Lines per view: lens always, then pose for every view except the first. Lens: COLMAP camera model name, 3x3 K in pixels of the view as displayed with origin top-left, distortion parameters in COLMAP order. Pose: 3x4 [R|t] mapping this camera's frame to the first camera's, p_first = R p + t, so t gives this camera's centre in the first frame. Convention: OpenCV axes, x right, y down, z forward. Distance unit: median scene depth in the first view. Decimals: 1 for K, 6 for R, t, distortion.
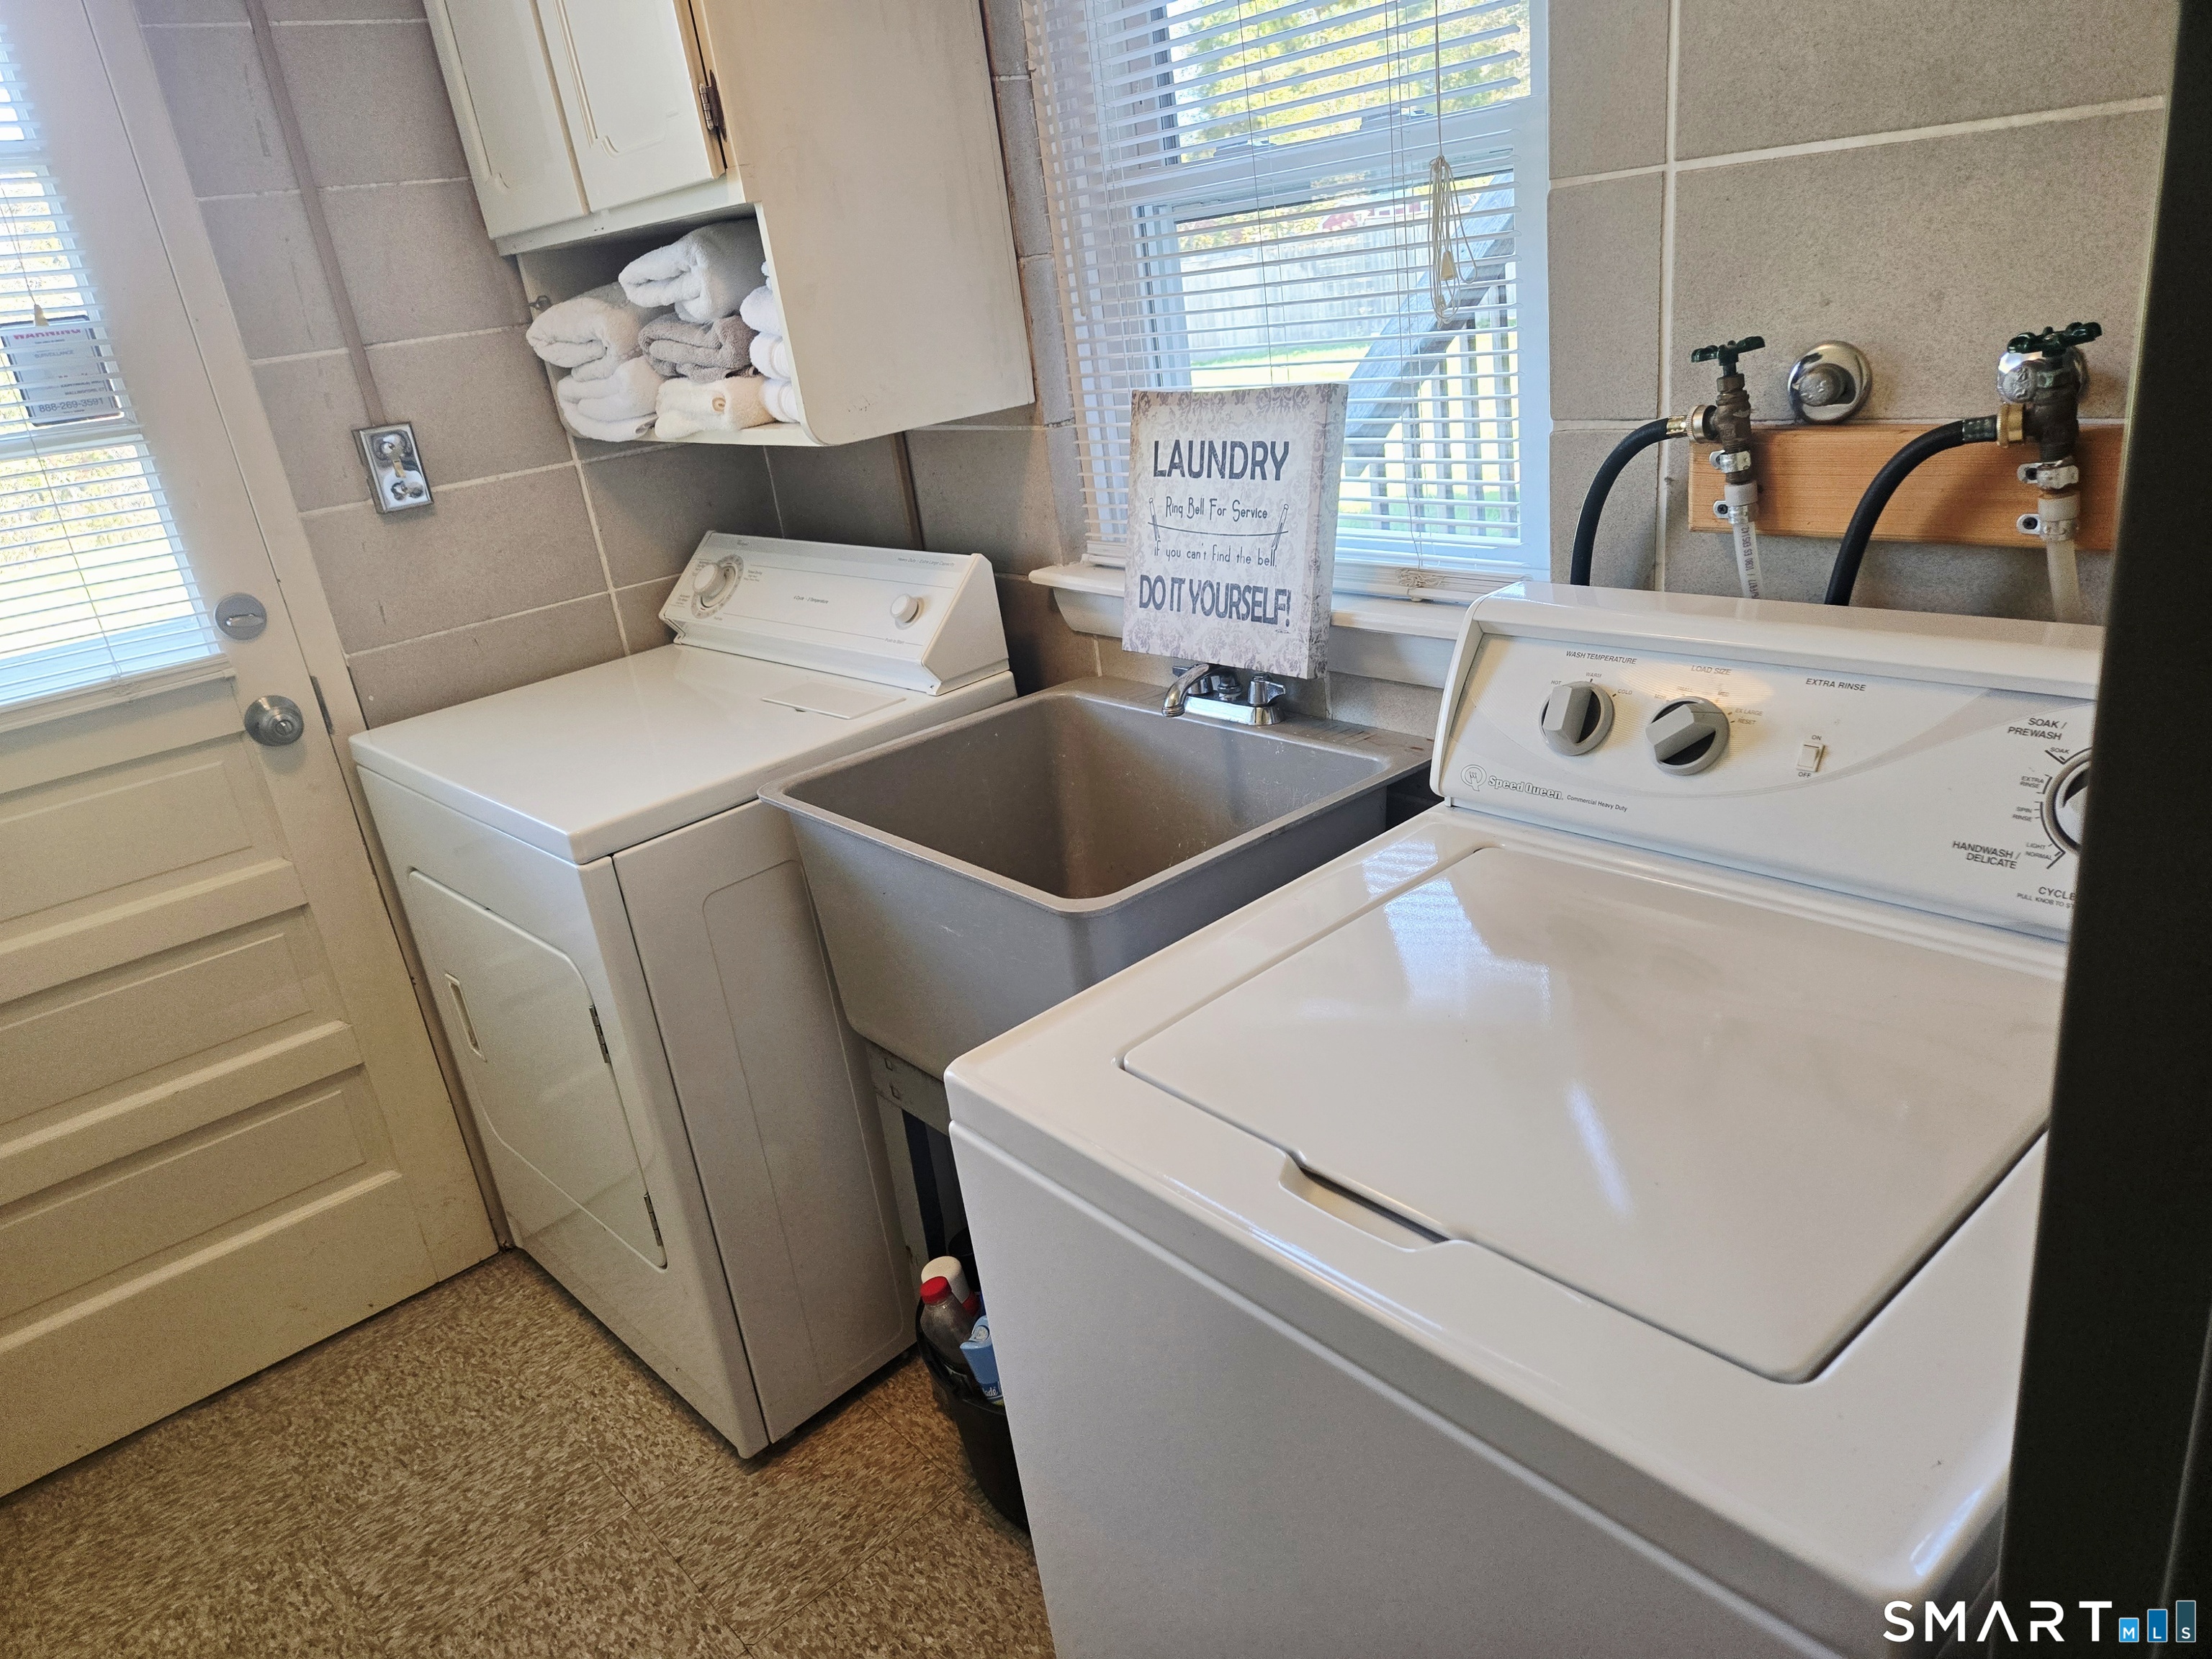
lens RADIAL K [[1494.9, 0, 1108.1], [0, 1494.9, 840.7], [0, 0, 1]] dist [0.048364, -0.029611]
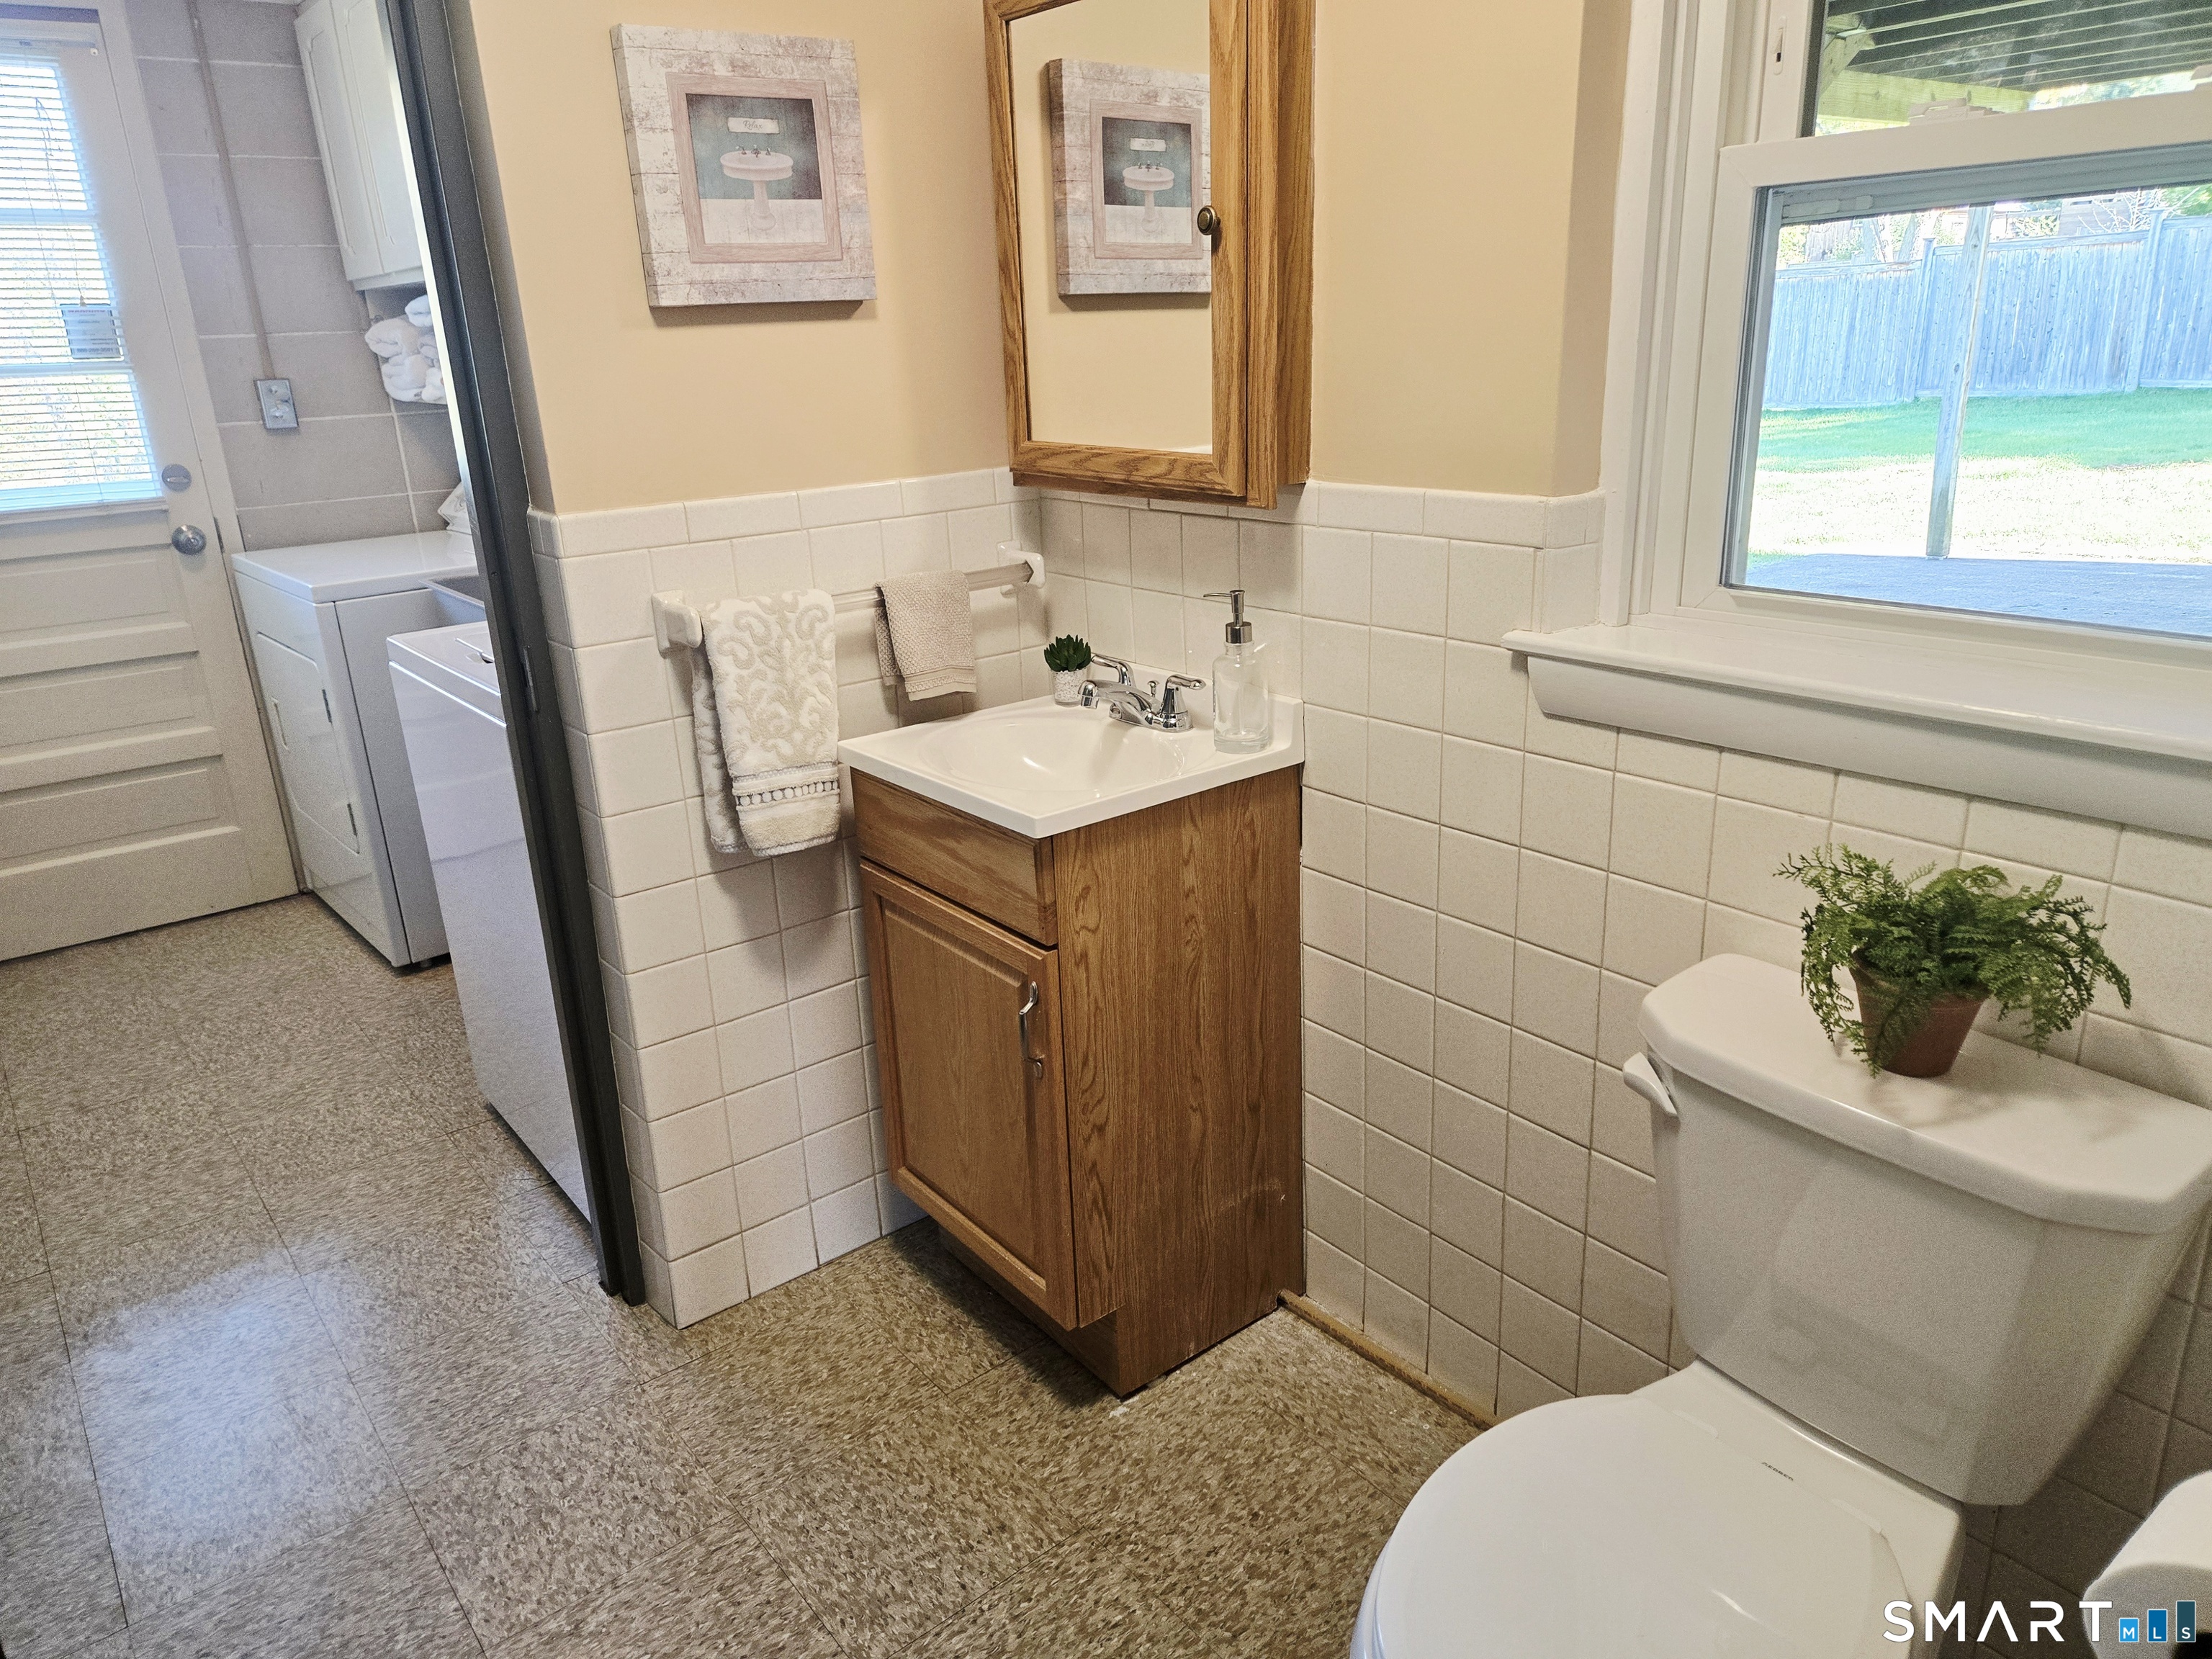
lens RADIAL K [[1494.9, 0, 1107.6], [0, 1494.9, 817.7], [0, 0, 1]] dist [0.048364, -0.029611]
pose [[0.995014, 0.098559, -0.015265, 0.558108], [-0.099185, 0.993917, -0.047858, 0.217569], [0.010455, 0.049134, 0.998737, -0.715774]]
